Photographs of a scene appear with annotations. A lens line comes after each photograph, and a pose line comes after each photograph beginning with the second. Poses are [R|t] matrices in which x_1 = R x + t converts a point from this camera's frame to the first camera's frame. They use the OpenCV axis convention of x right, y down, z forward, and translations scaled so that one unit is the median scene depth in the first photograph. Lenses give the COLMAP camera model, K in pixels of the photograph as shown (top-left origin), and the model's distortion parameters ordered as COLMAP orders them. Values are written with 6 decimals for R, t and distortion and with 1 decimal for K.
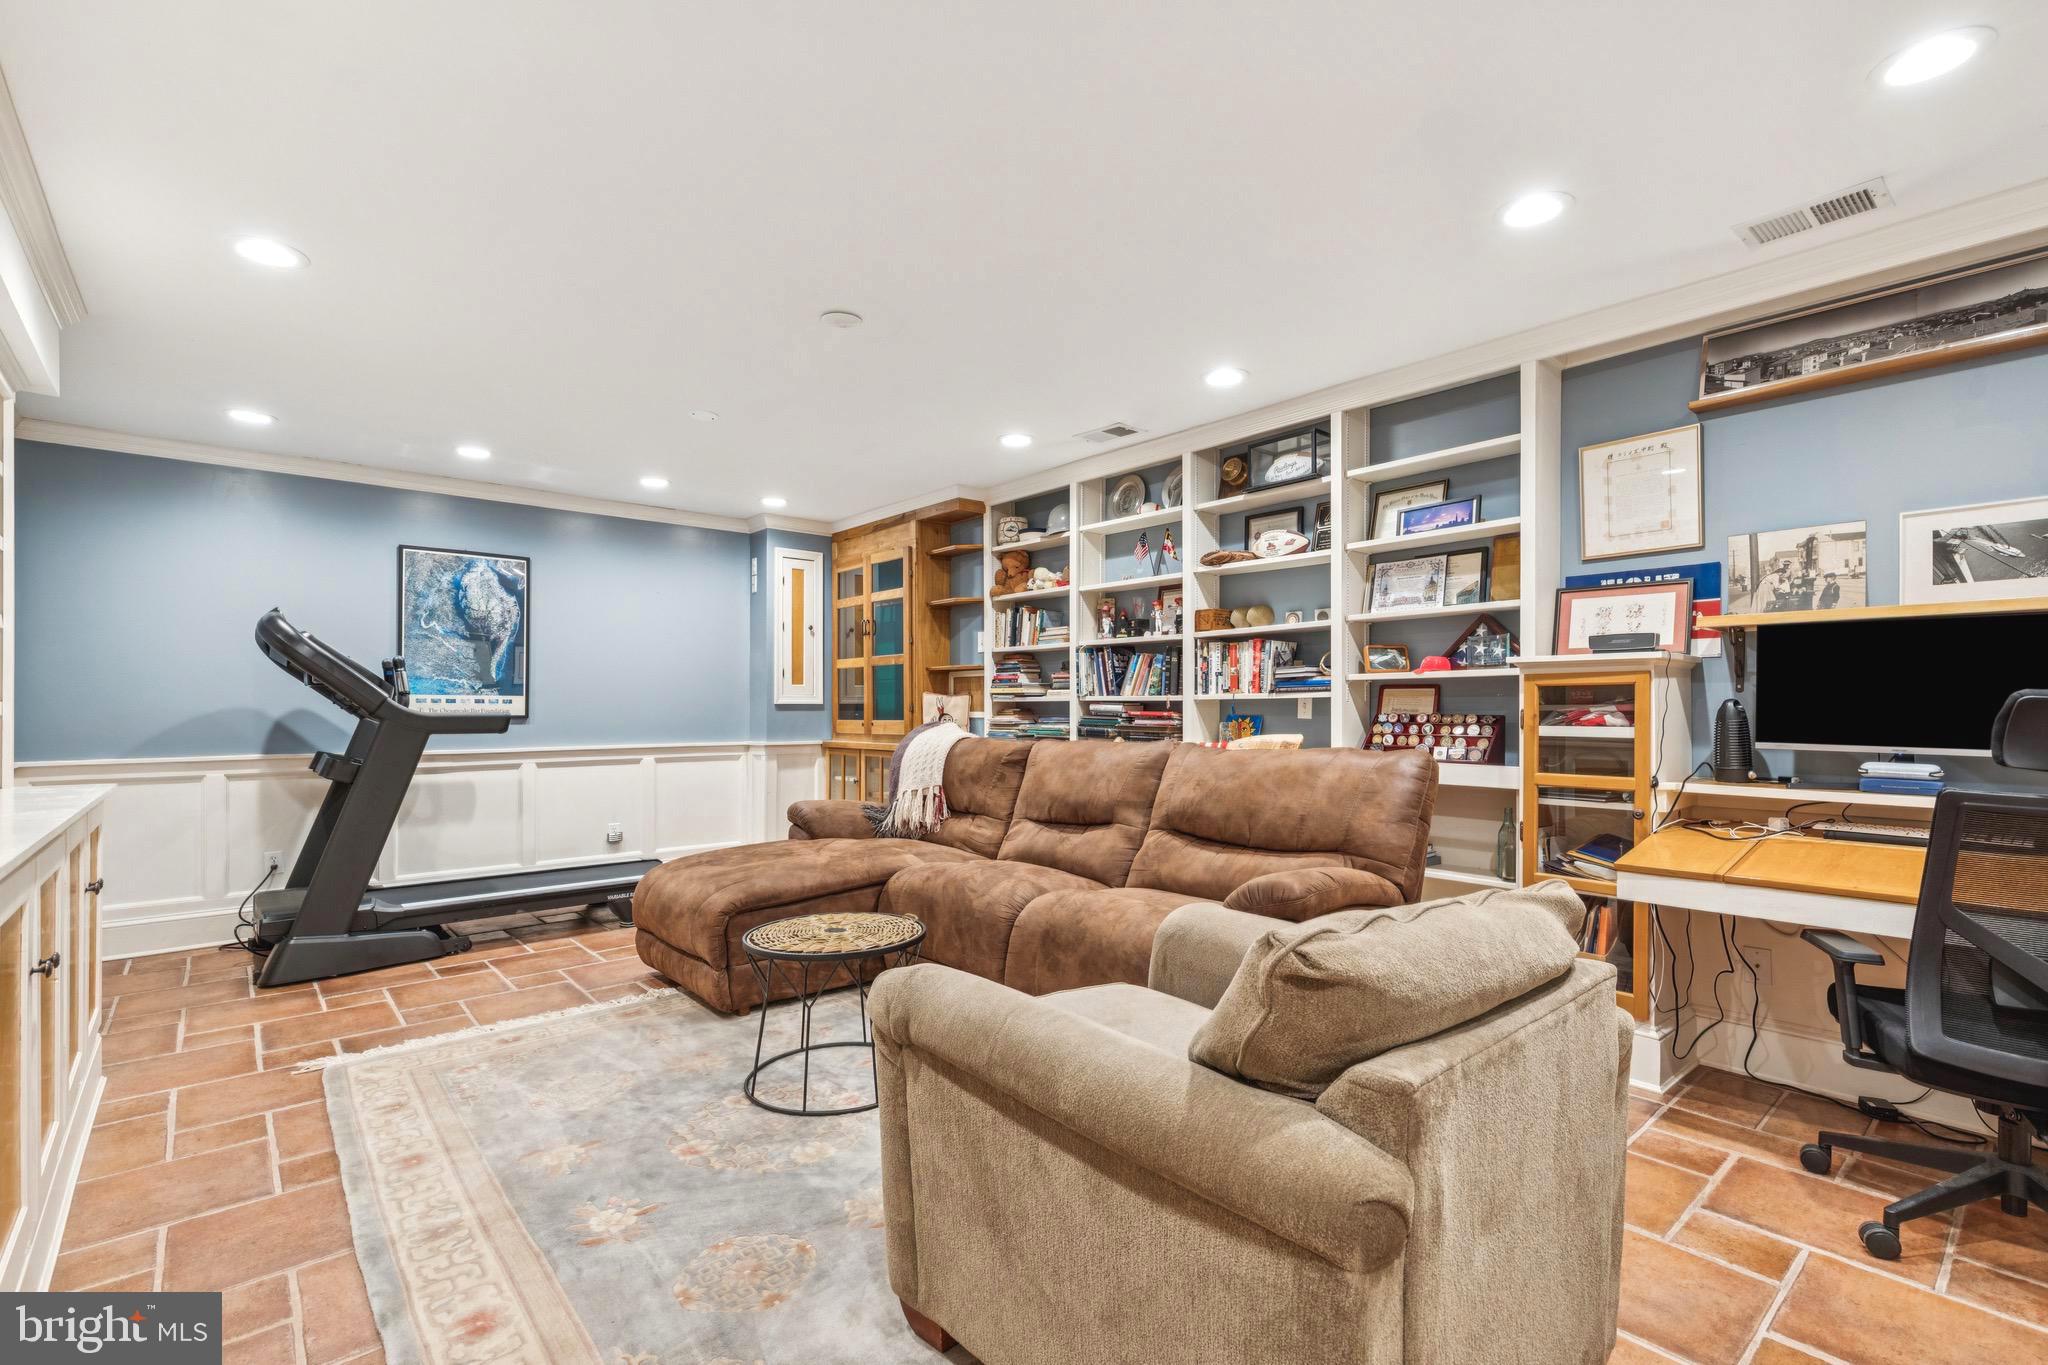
lens RADIAL K [[931.6, 0, 1031.5], [0, 931.6, 693.5], [0, 0, 1]] dist [-0.002307, -0.001193]
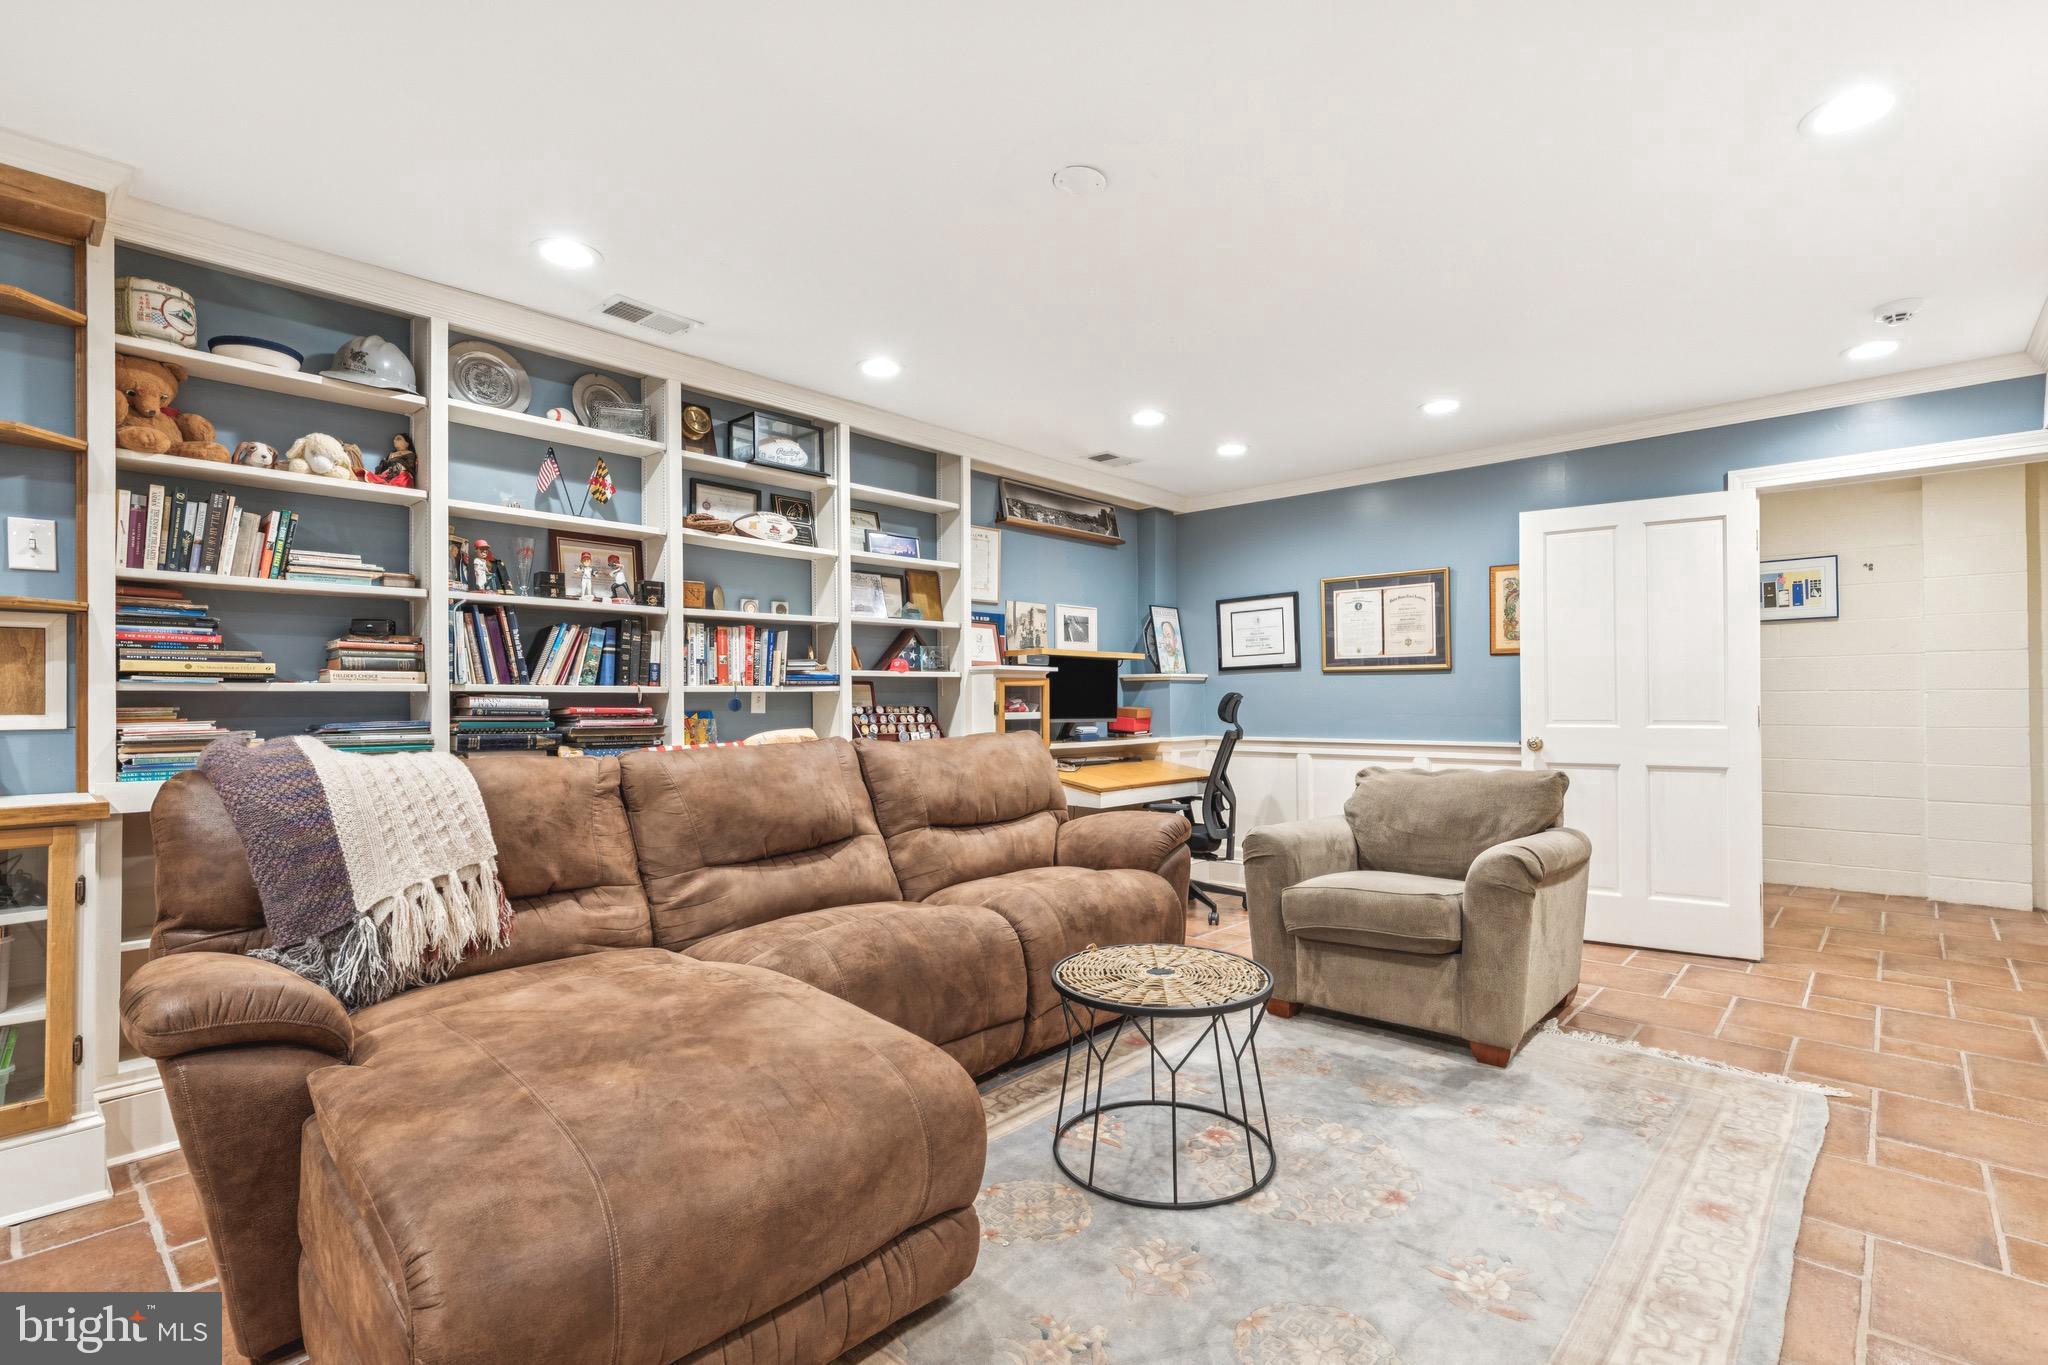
lens RADIAL K [[931.6, 0, 1036.5], [0, 931.6, 695.1], [0, 0, 1]] dist [-0.002307, -0.001193]
pose [[-0.114810, 0.005549, 0.993372, -0.677938], [-0.011444, 0.999911, -0.006908, 0.011660], [-0.993321, -0.012161, -0.114737, 0.809227]]
